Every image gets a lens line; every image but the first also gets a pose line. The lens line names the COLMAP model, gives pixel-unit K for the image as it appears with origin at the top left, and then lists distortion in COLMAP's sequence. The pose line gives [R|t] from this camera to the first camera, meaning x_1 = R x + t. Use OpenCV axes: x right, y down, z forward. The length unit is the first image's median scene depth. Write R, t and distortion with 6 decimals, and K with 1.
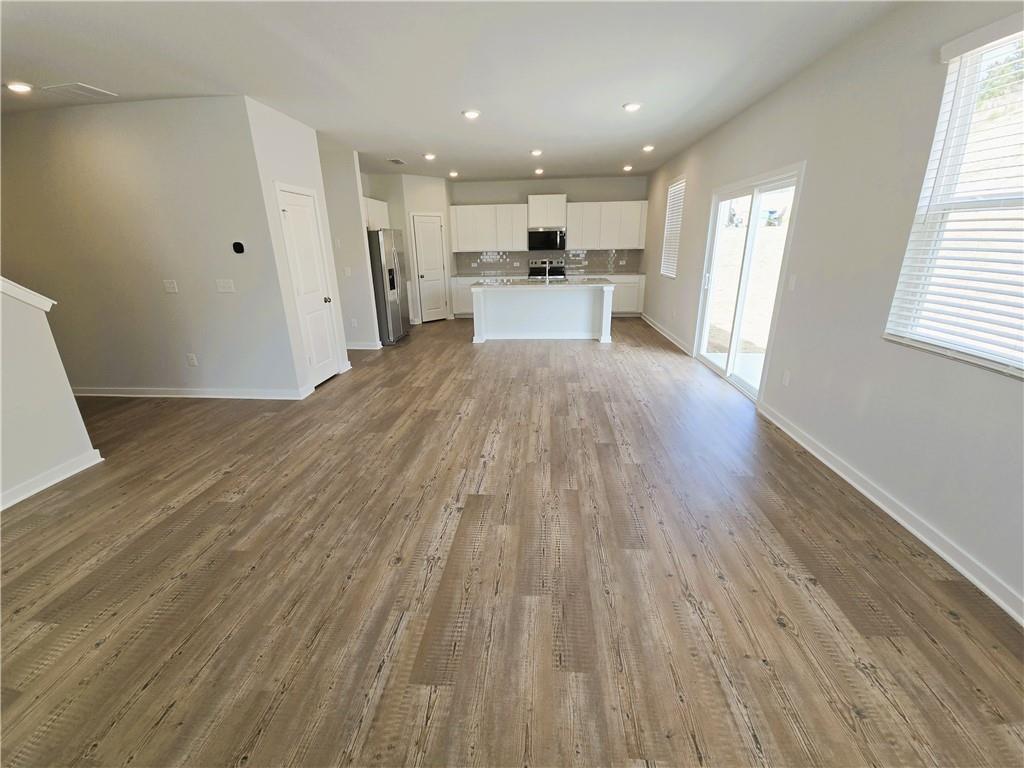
lens RADIAL K [[417.6, 0, 516.9], [0, 417.6, 385.1], [0, 0, 1]] dist [0.000250, -0.001539]
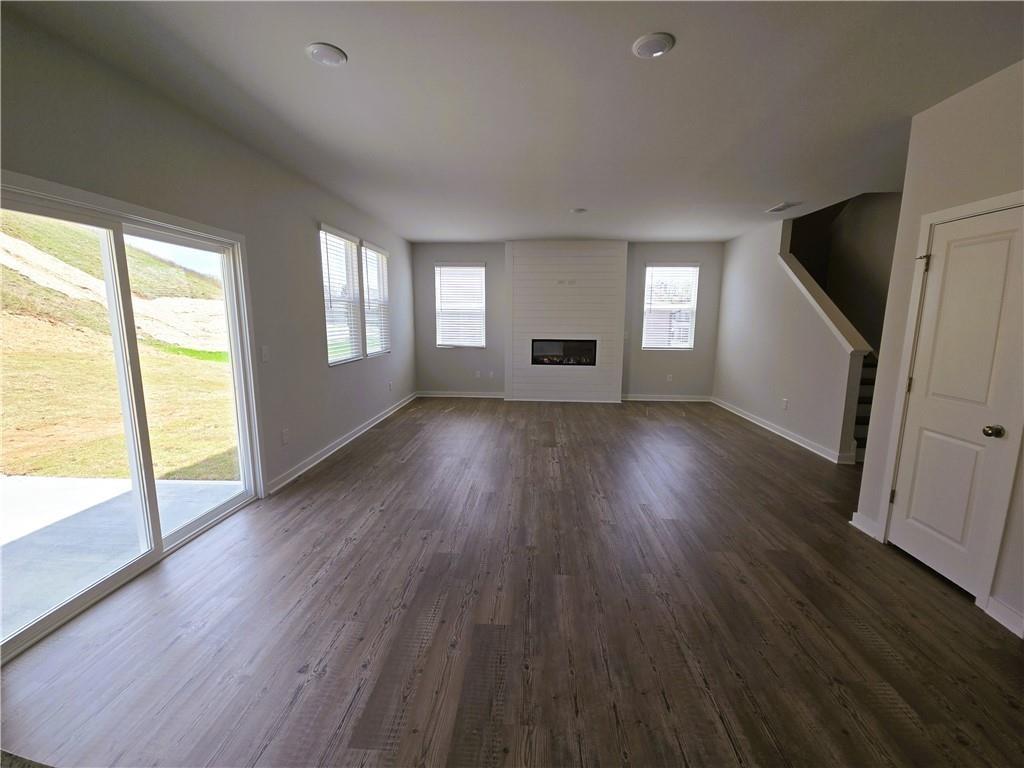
lens RADIAL K [[417.6, 0, 509.6], [0, 417.6, 383.8], [0, 0, 1]] dist [0.000250, -0.001539]
pose [[-0.999925, 0.011330, -0.004706, 0.060391], [0.007836, 0.884944, 0.465632, -0.539963], [0.009440, 0.465560, -0.884966, 1.618655]]
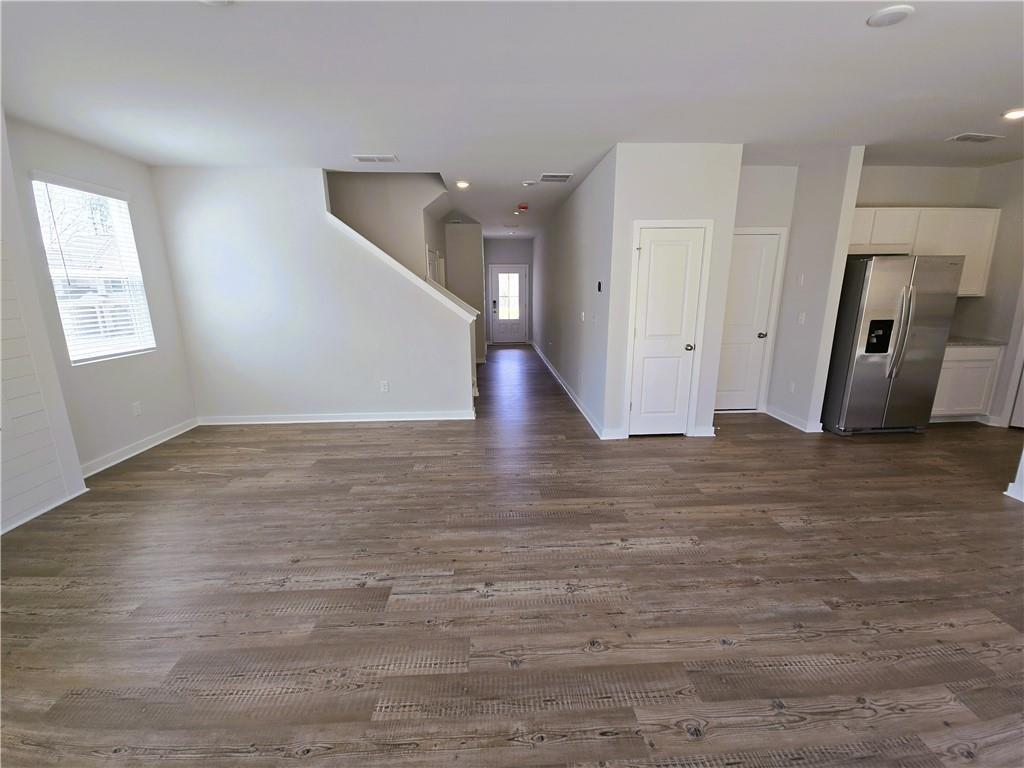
lens RADIAL K [[417.6, 0, 510.3], [0, 417.6, 384.6], [0, 0, 1]] dist [0.000250, -0.001539]
pose [[0.117739, 0.233918, -0.965101, 0.396756], [-0.309656, 0.932051, 0.188131, -0.216444], [0.943531, 0.276699, 0.182173, 0.631363]]
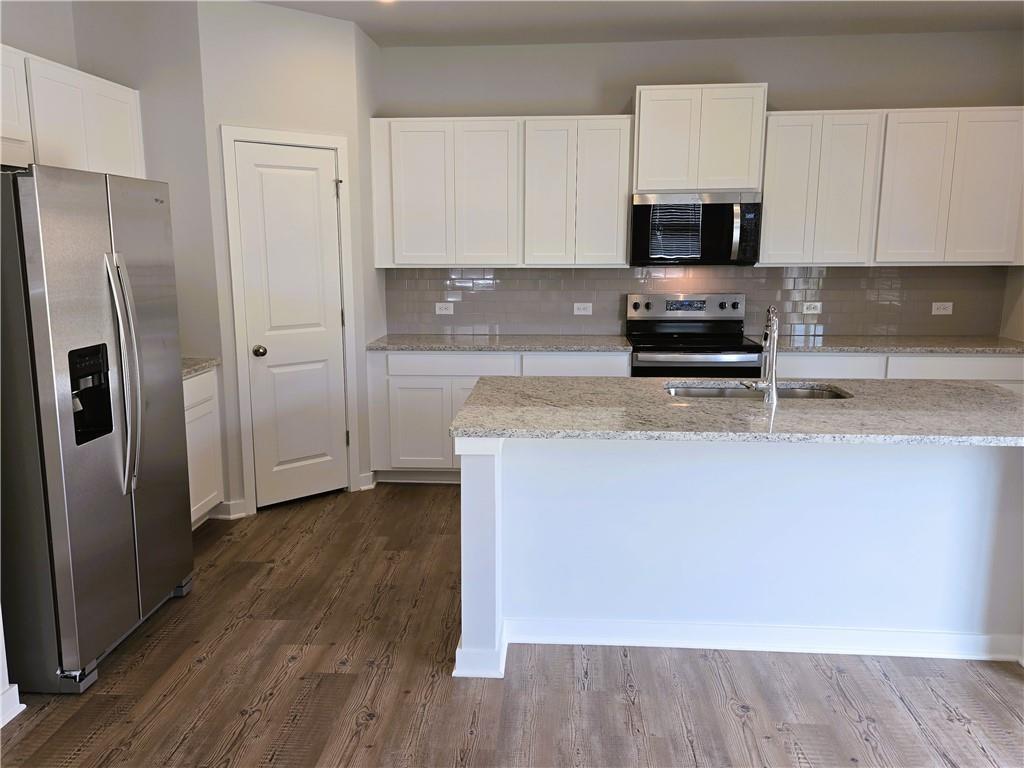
lens RADIAL K [[831.3, 0, 510.9], [0, 831.3, 392.0], [0, 0, 1]] dist [0.018597, -0.002382]
pose [[0.999847, 0.010599, 0.013927, -0.137186], [-0.008430, 0.989028, -0.147488, -0.307527], [-0.015337, 0.147348, 0.988966, 0.903924]]
